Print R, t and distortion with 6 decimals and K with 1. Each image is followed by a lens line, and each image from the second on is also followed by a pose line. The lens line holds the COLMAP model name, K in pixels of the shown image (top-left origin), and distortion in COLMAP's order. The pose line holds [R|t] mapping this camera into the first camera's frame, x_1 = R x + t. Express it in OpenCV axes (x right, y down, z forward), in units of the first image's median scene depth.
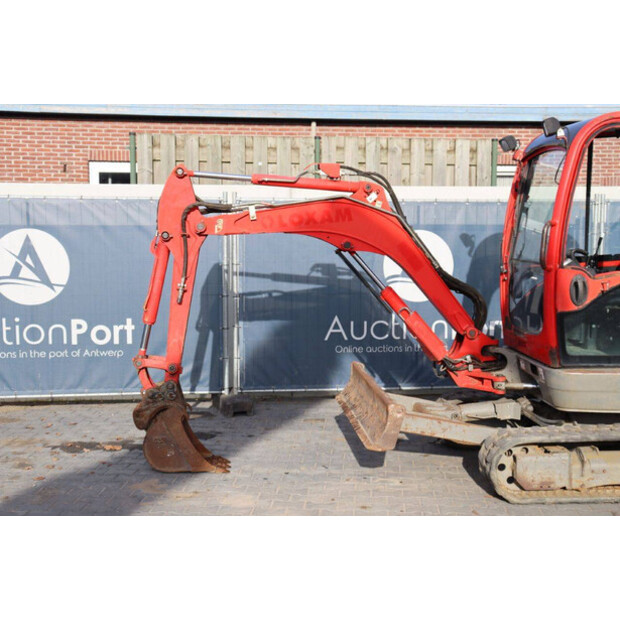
lens RADIAL K [[823.6, 0, 308.9], [0, 823.6, 305.3], [0, 0, 1]] dist [0.058291, 0.000000]
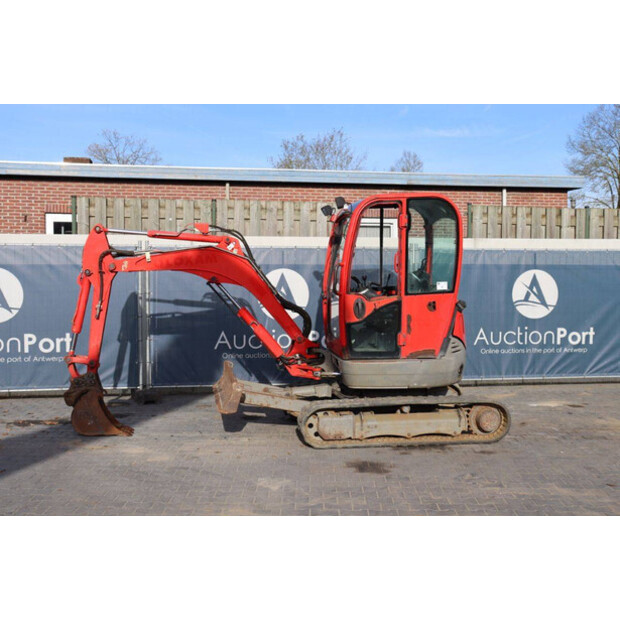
lens RADIAL K [[746.2, 0, 306.9], [0, 746.2, 306.8], [0, 0, 1]] dist [0.011021, 0.000000]
pose [[0.997837, -0.001150, 0.065724, 0.101498], [0.003724, 0.999230, -0.039056, 0.023893], [-0.065628, 0.039217, 0.997073, -0.272181]]
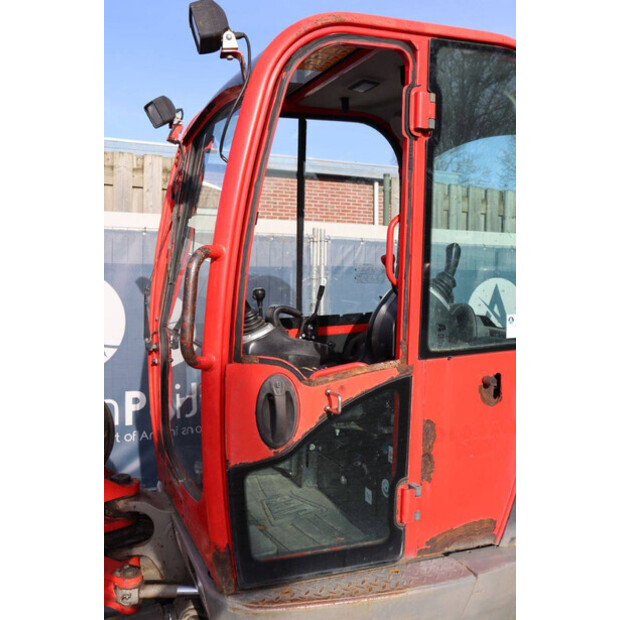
lens RADIAL K [[627.9, 0, 305.3], [0, 627.9, 308.3], [0, 0, 1]] dist [-0.048736, 0.000000]
pose [[0.950932, -0.000555, 0.309399, 0.176587], [0.011662, 0.999352, -0.034047, -0.044409], [-0.309179, 0.035985, 0.950323, 0.506202]]
